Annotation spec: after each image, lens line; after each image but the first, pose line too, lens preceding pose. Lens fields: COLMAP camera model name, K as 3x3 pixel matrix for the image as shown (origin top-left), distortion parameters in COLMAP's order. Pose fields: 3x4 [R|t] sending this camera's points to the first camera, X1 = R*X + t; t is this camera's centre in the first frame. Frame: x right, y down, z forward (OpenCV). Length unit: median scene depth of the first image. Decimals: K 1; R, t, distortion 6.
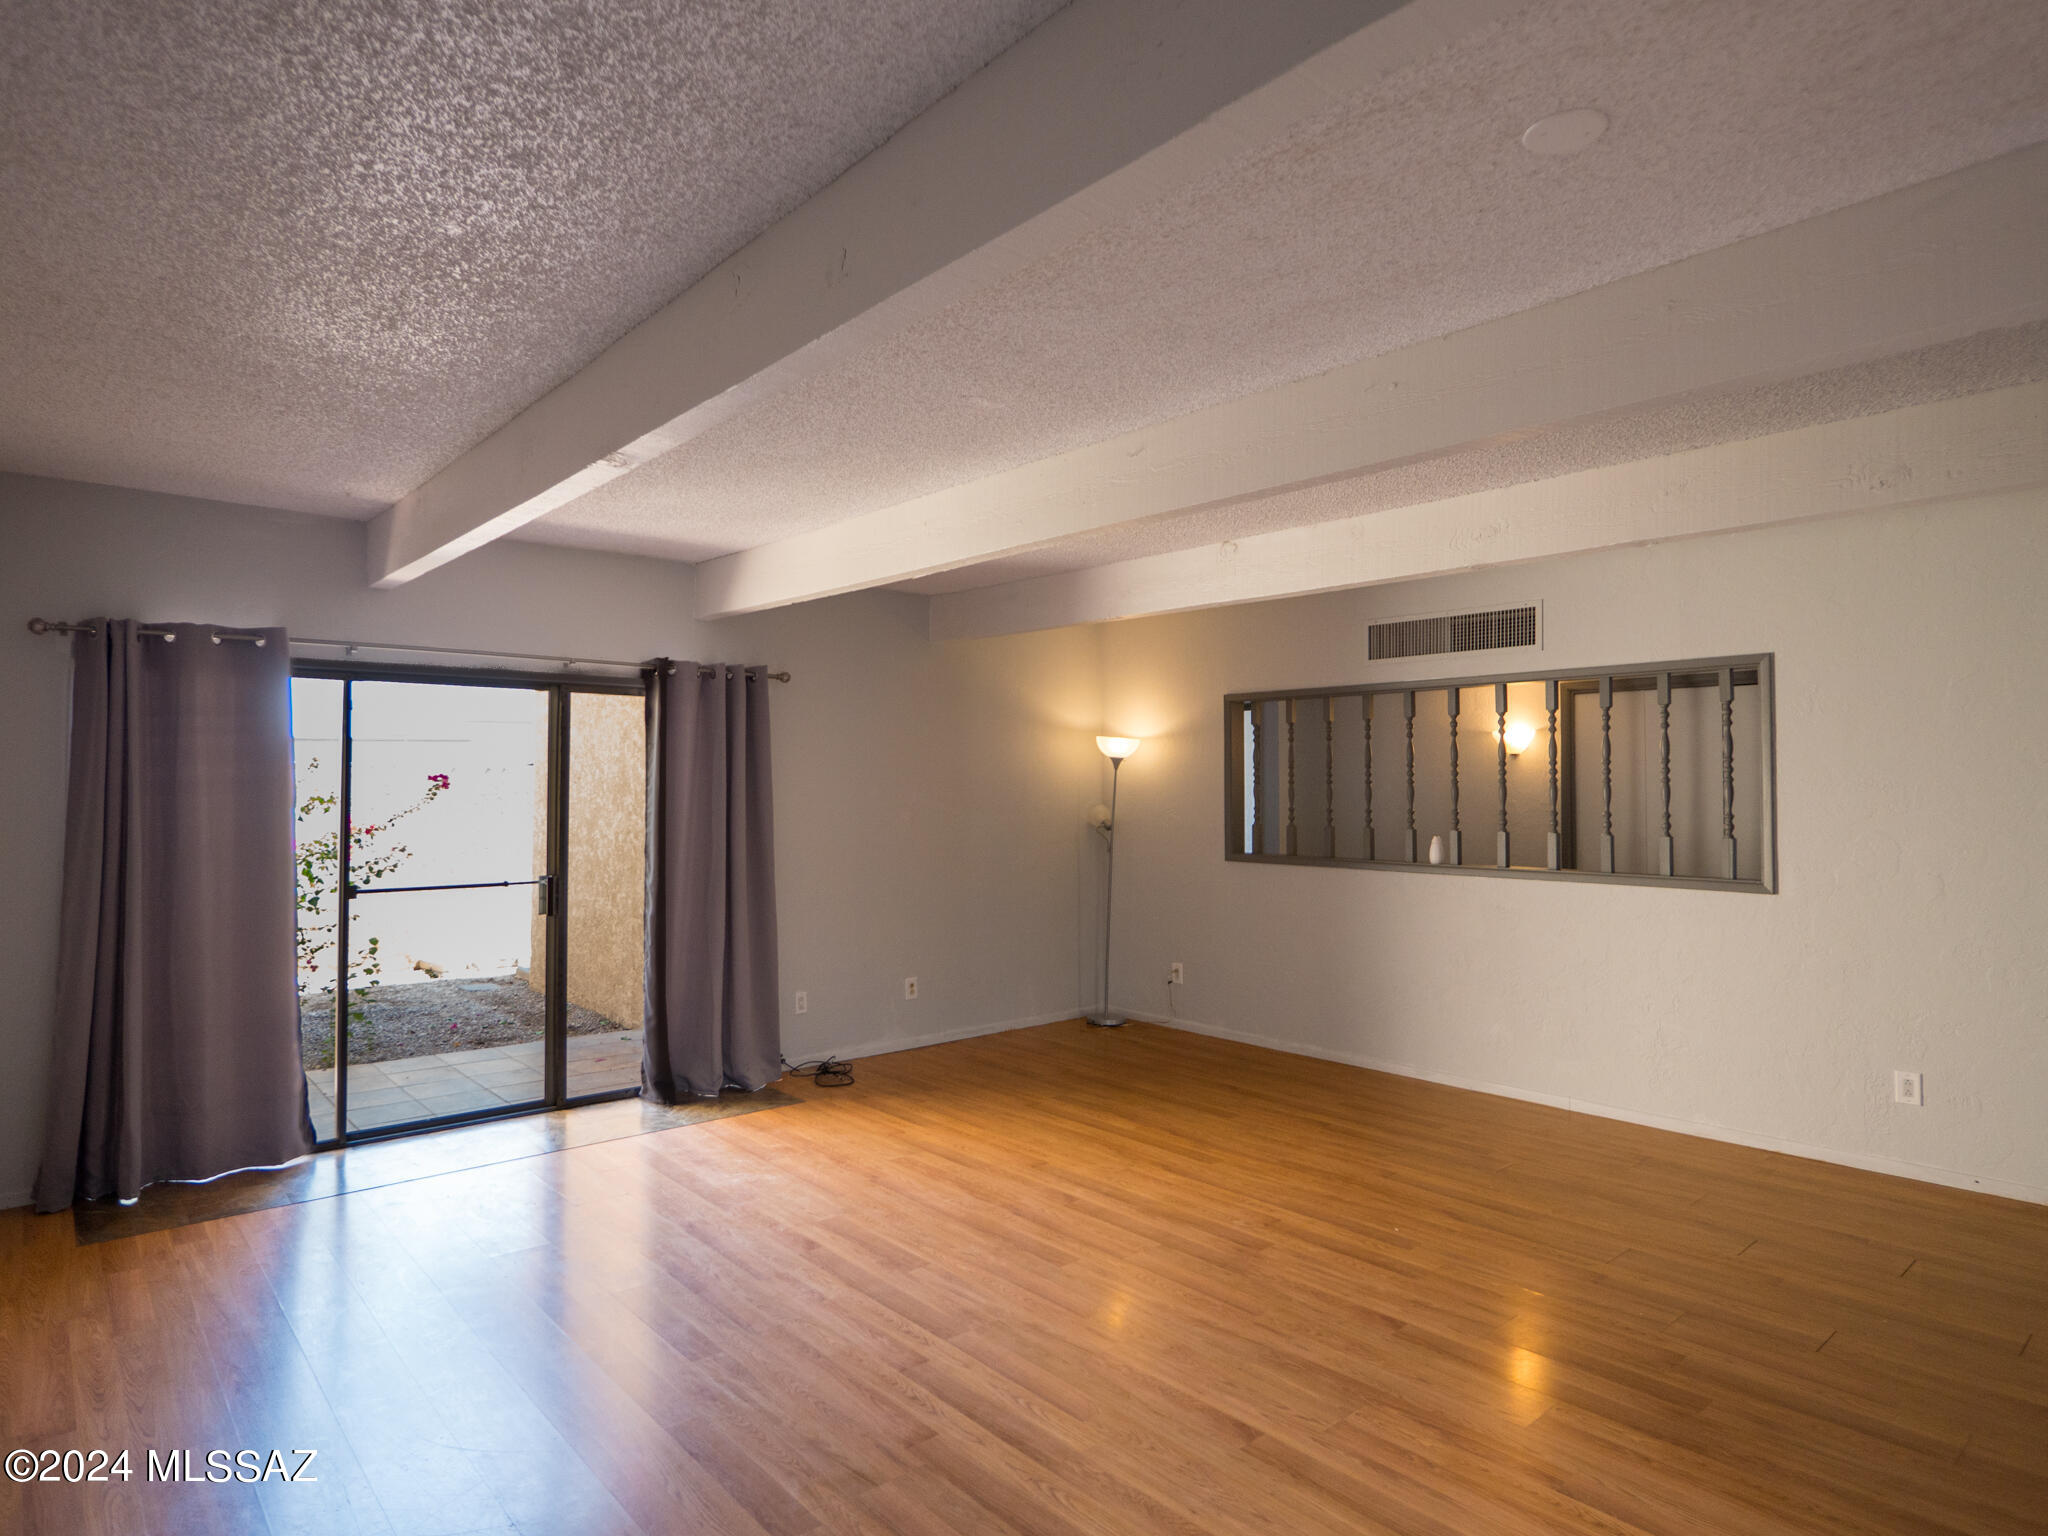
lens RADIAL K [[1202.7, 0, 1020.3], [0, 1202.7, 769.0], [0, 0, 1]] dist [-0.020694, -0.000239]
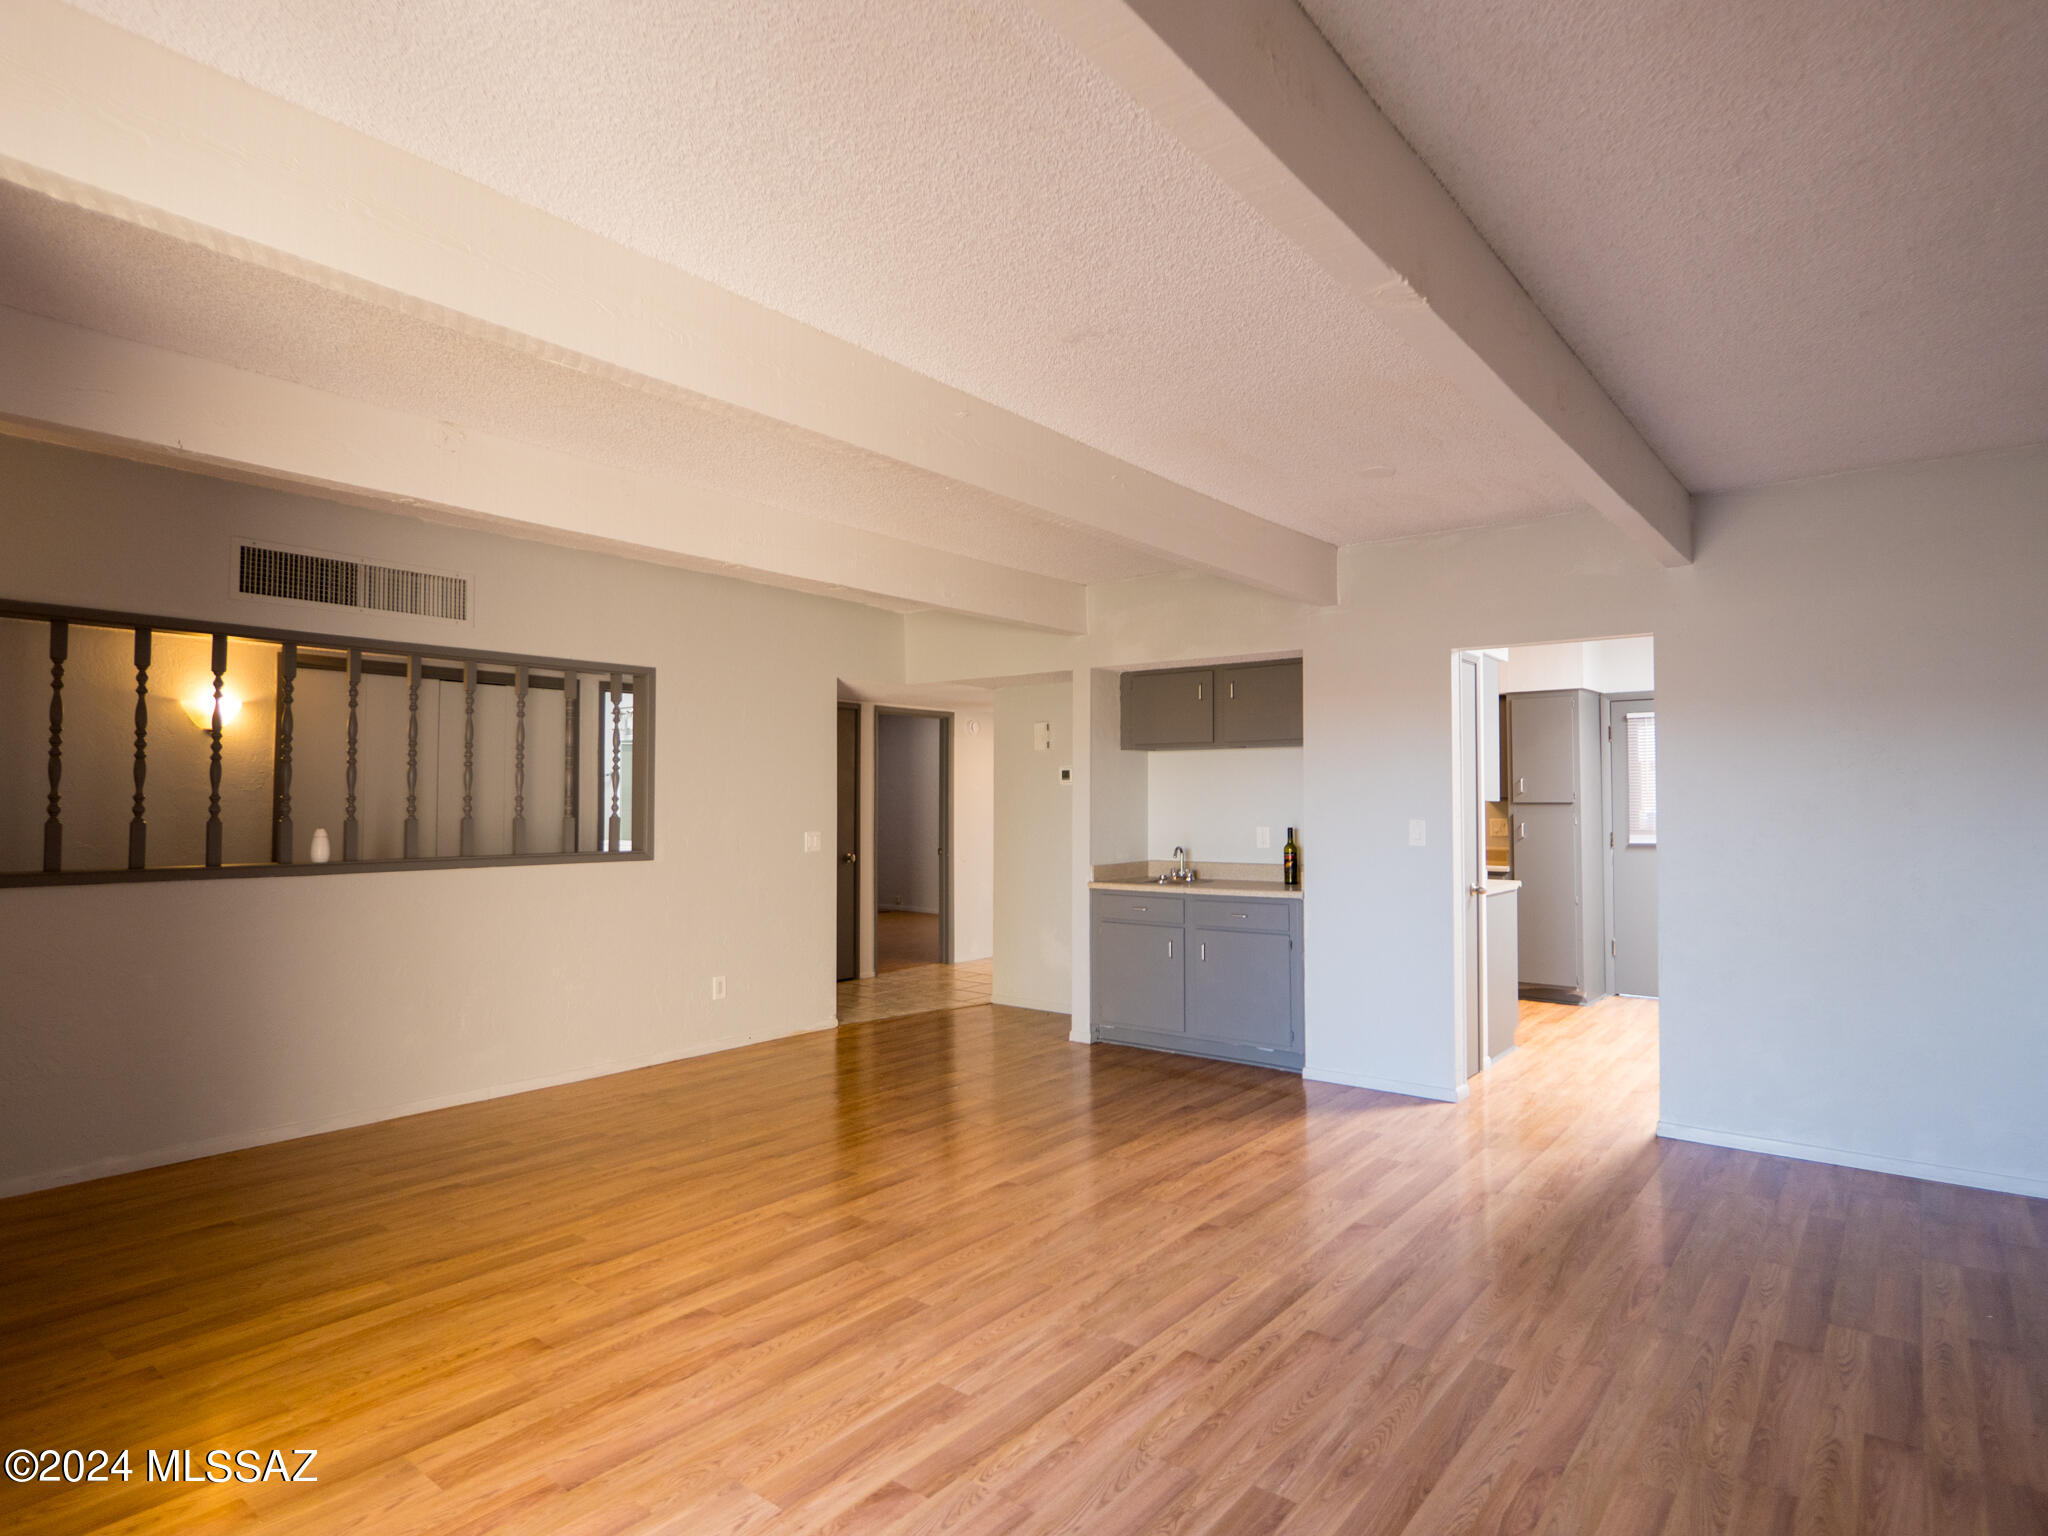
lens RADIAL K [[1124.2, 0, 1030.3], [0, 1124.2, 764.8], [0, 0, 1]] dist [-0.018713, 0.002777]
pose [[-0.199676, 0.028974, 0.979434, -0.707133], [-0.014190, 0.999372, -0.032457, 0.044196], [-0.979759, -0.020379, -0.199139, 0.986832]]
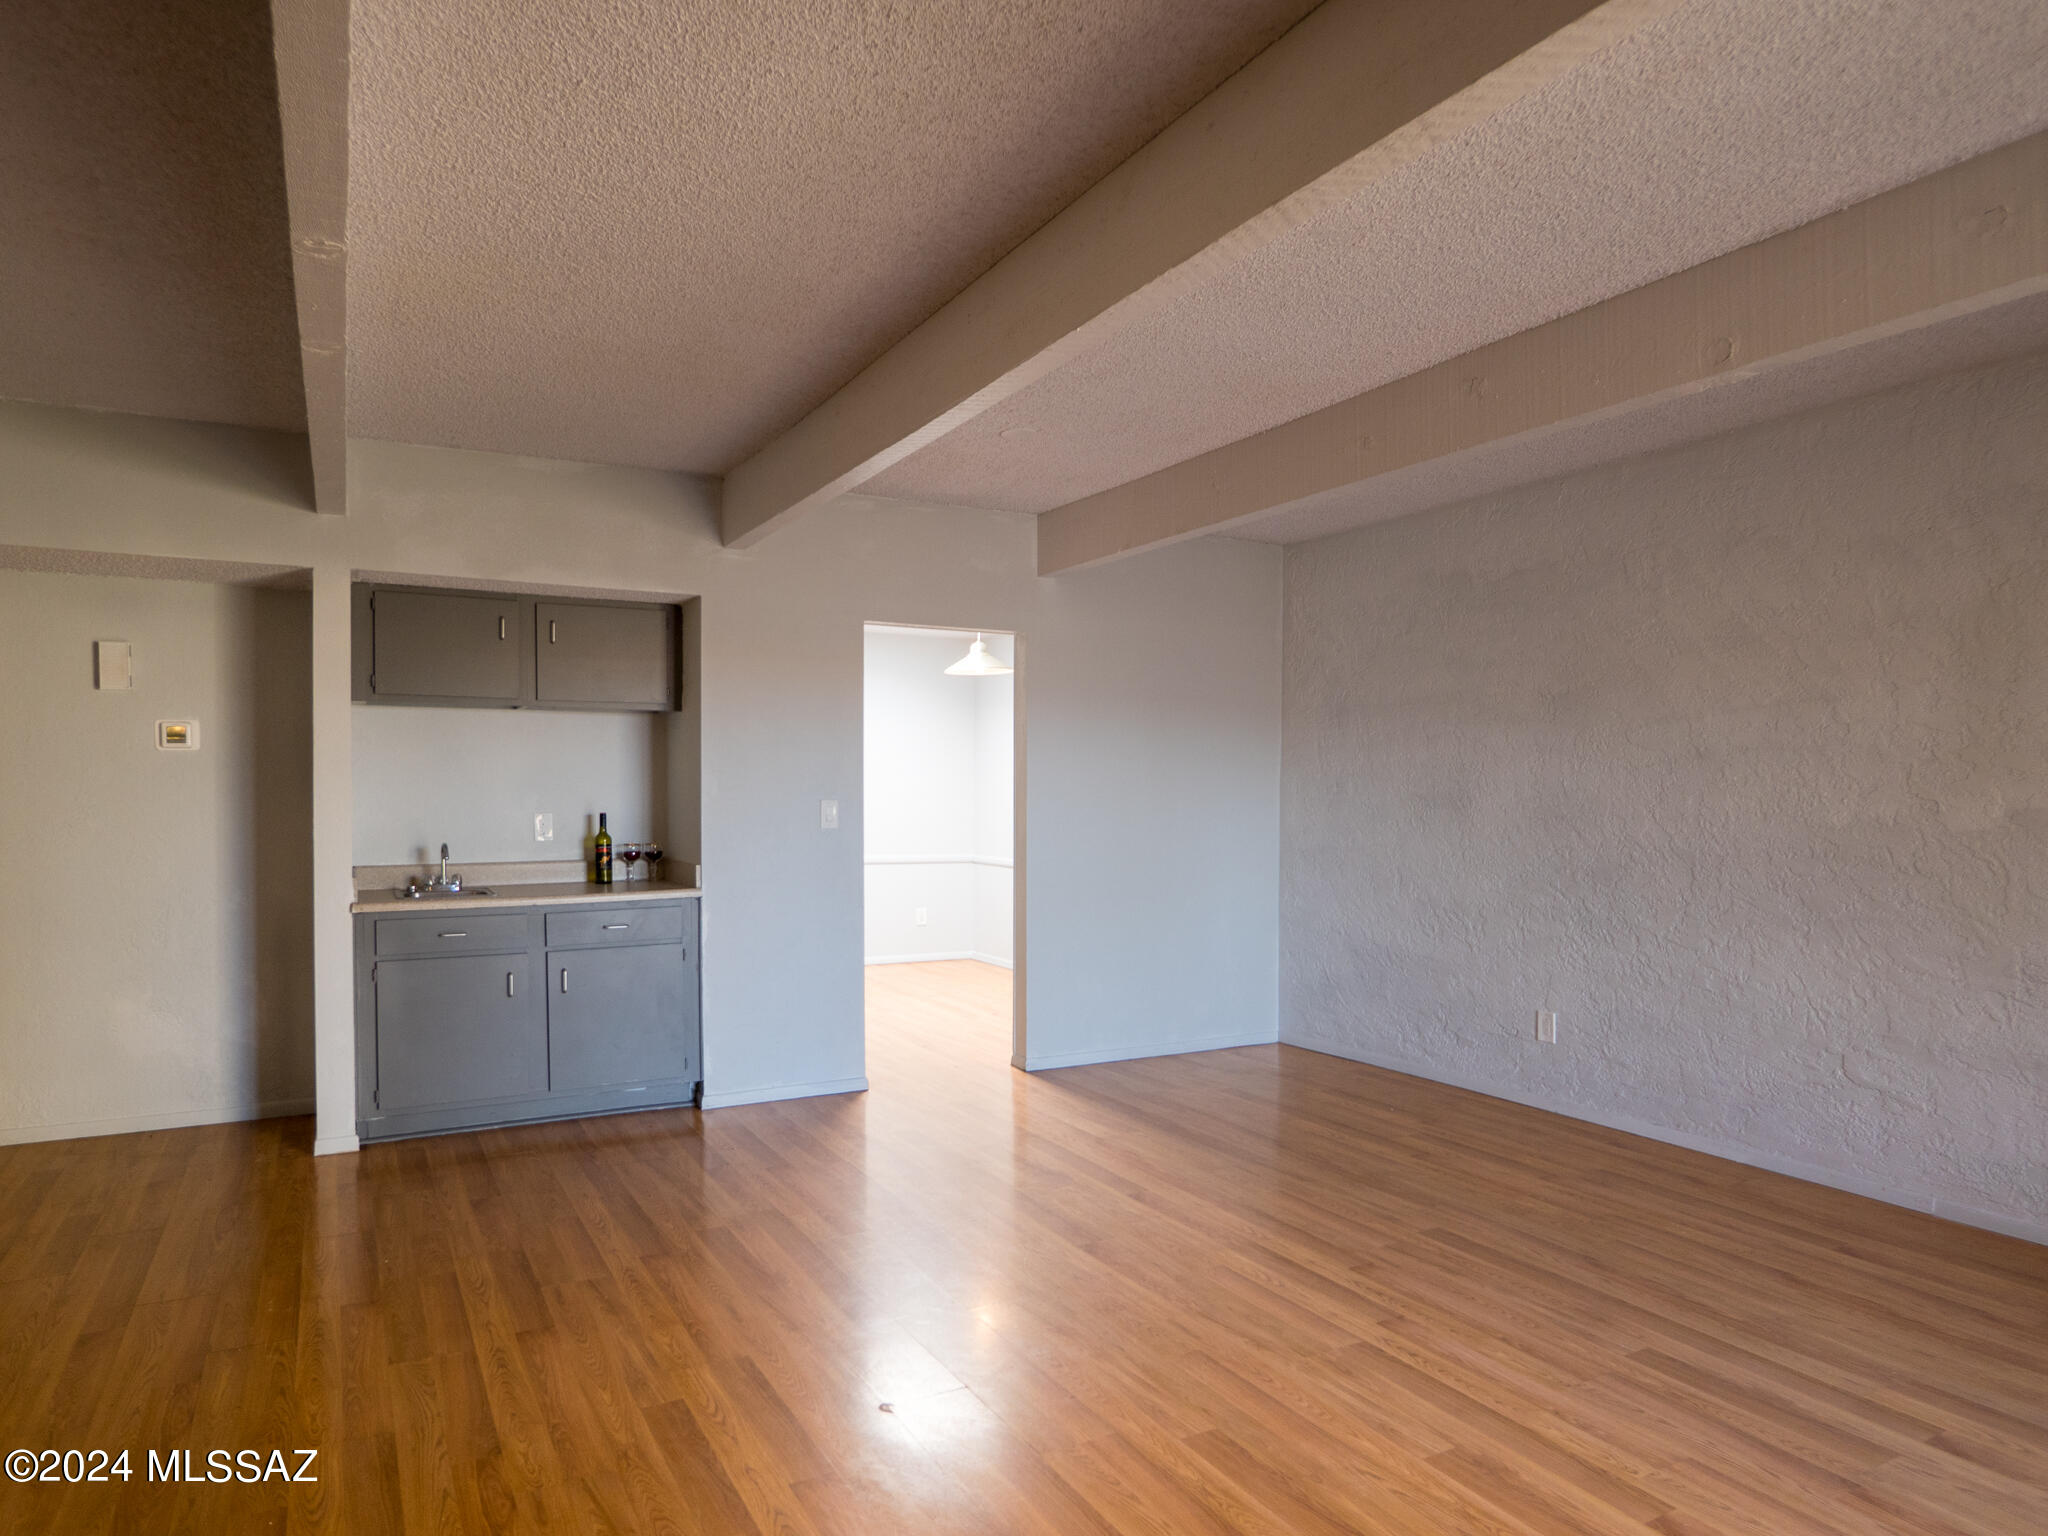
lens RADIAL K [[1202.7, 0, 988.7], [0, 1202.7, 785.1], [0, 0, 1]] dist [-0.020694, -0.000239]
pose [[-0.973114, 0.001218, 0.230321, 0.002867], [-0.002950, 0.999838, -0.017750, 0.065342], [-0.230305, -0.017953, -0.972953, 1.505834]]
